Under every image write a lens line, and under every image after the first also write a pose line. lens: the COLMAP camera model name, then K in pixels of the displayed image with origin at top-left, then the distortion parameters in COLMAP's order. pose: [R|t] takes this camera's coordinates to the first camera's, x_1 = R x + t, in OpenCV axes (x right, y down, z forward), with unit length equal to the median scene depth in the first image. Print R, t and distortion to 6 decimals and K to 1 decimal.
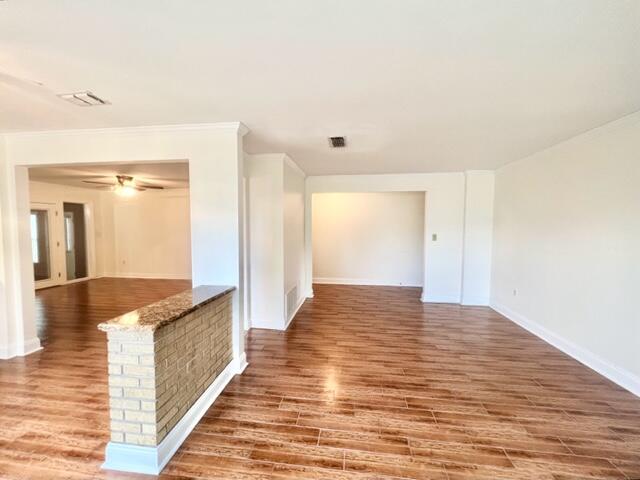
lens RADIAL K [[263.2, 0, 318.3], [0, 263.2, 239.7], [0, 0, 1]] dist [0.000005, -0.000033]
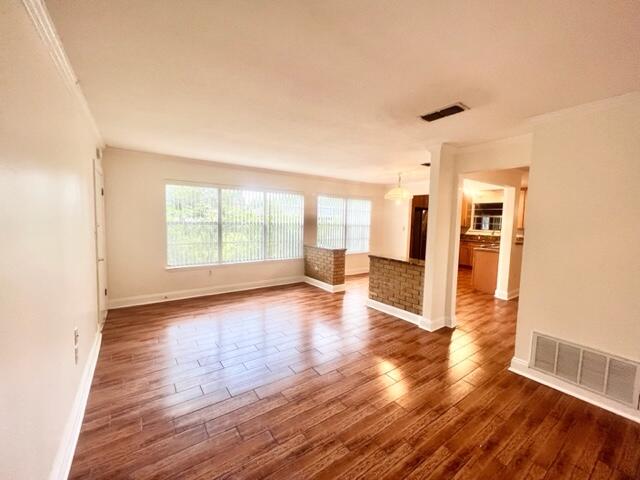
lens RADIAL K [[263.2, 0, 318.3], [0, 263.2, 239.7], [0, 0, 1]] dist [0.000005, -0.000033]
pose [[-0.736472, 0.036614, -0.675476, 1.204608], [-0.059483, 0.991161, 0.118579, -0.100150], [0.673848, 0.127509, -0.727785, 1.879653]]
